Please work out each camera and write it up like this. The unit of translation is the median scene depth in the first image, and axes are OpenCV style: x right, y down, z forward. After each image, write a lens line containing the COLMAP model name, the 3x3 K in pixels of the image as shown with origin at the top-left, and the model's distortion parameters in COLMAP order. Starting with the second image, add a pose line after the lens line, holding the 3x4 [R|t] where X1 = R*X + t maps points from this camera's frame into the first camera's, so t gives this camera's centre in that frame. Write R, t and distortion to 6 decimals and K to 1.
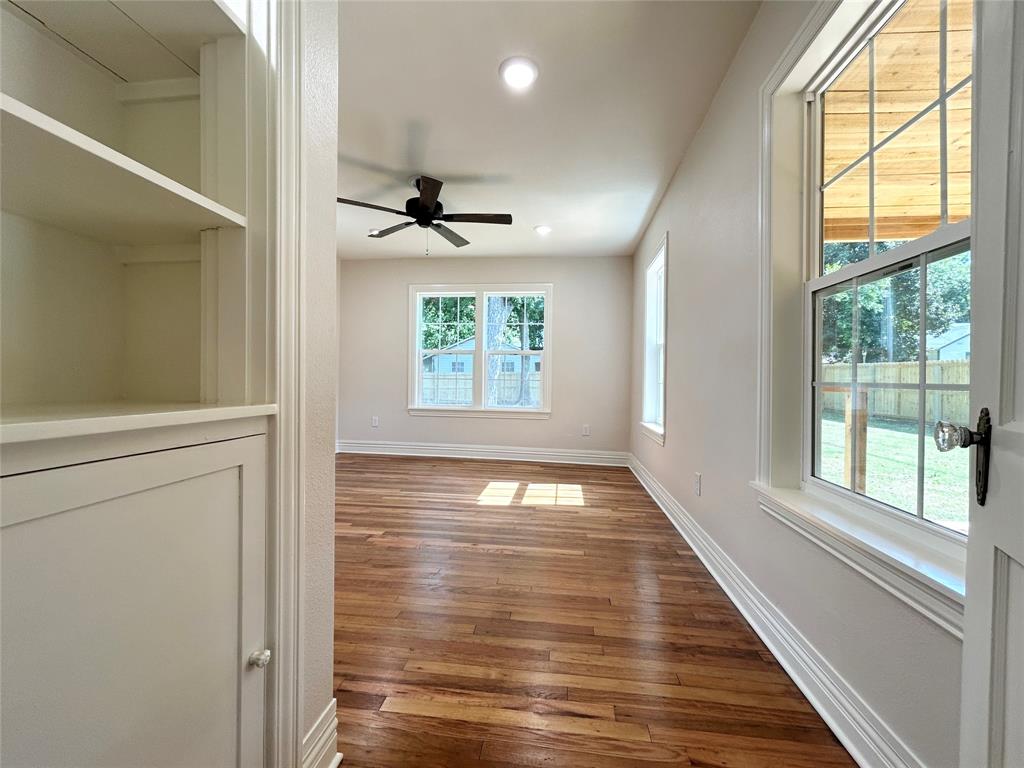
lens RADIAL K [[412.9, 0, 512.1], [0, 412.9, 385.4], [0, 0, 1]] dist [0.000030, -0.000239]
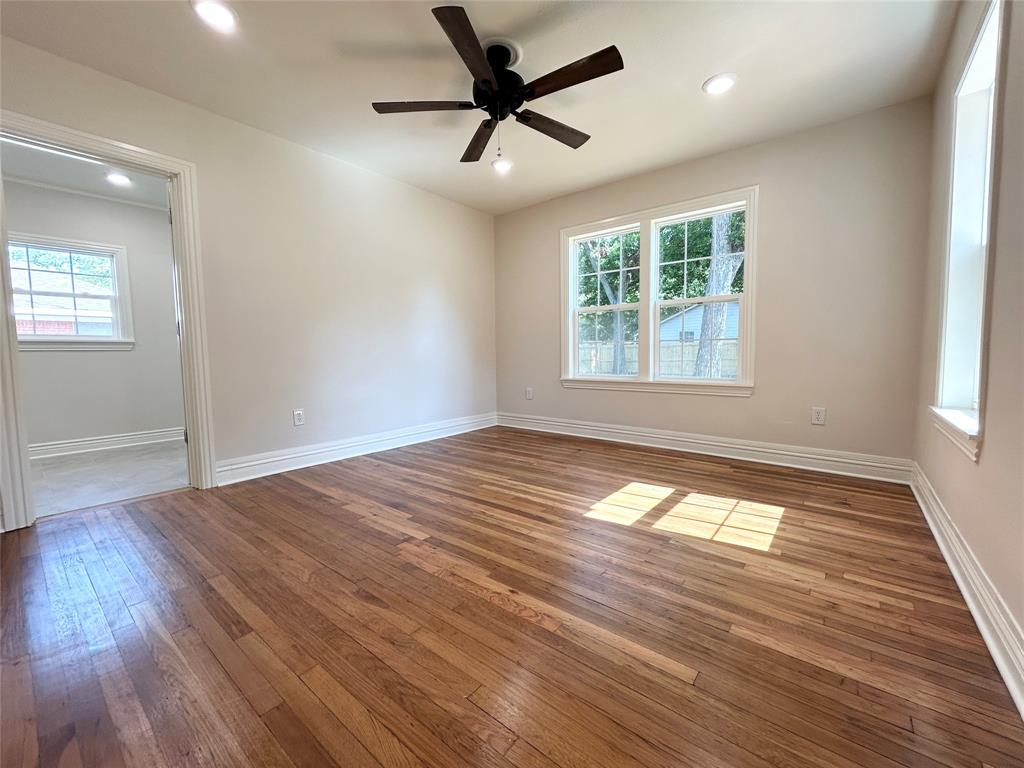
lens RADIAL K [[412.9, 0, 516.3], [0, 412.9, 382.0], [0, 0, 1]] dist [0.000030, -0.000239]
pose [[0.853096, 0.010697, -0.521644, 0.181819], [0.015981, 0.998785, 0.046616, 0.034822], [0.521509, -0.048104, 0.851889, 0.385710]]
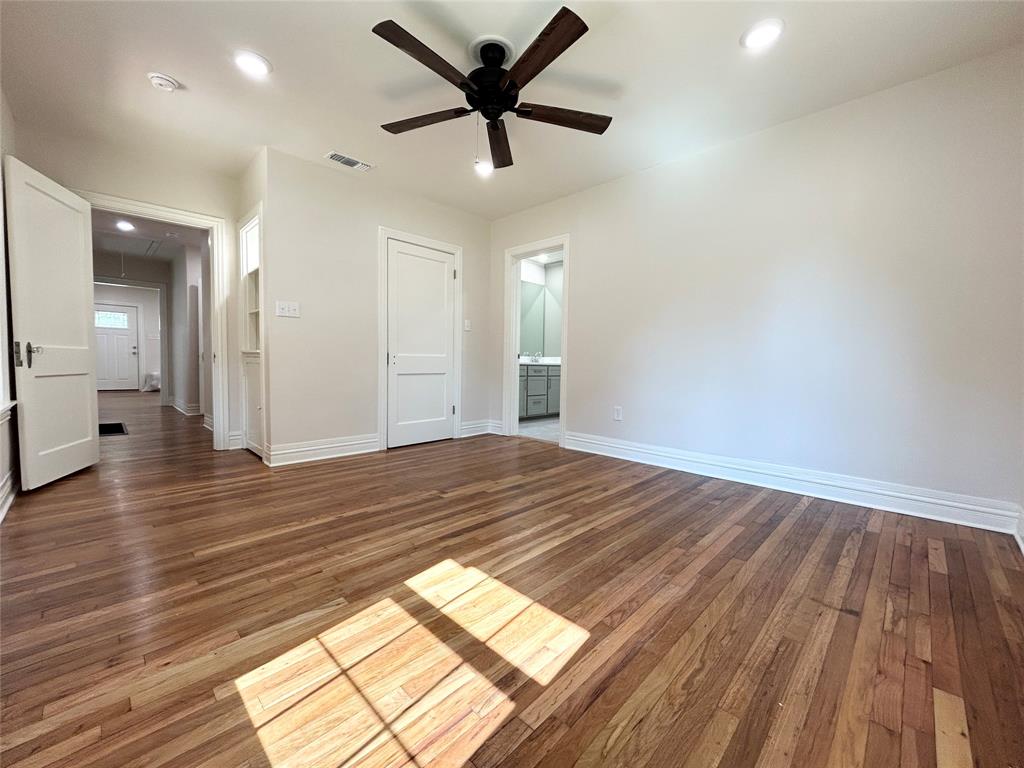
lens RADIAL K [[412.9, 0, 505.1], [0, 412.9, 380.4], [0, 0, 1]] dist [0.000030, -0.000239]
pose [[-0.611743, 0.020708, -0.790786, 0.317585], [-0.030931, 0.998267, 0.050068, 0.018572], [0.790452, 0.055088, -0.610042, 1.440035]]
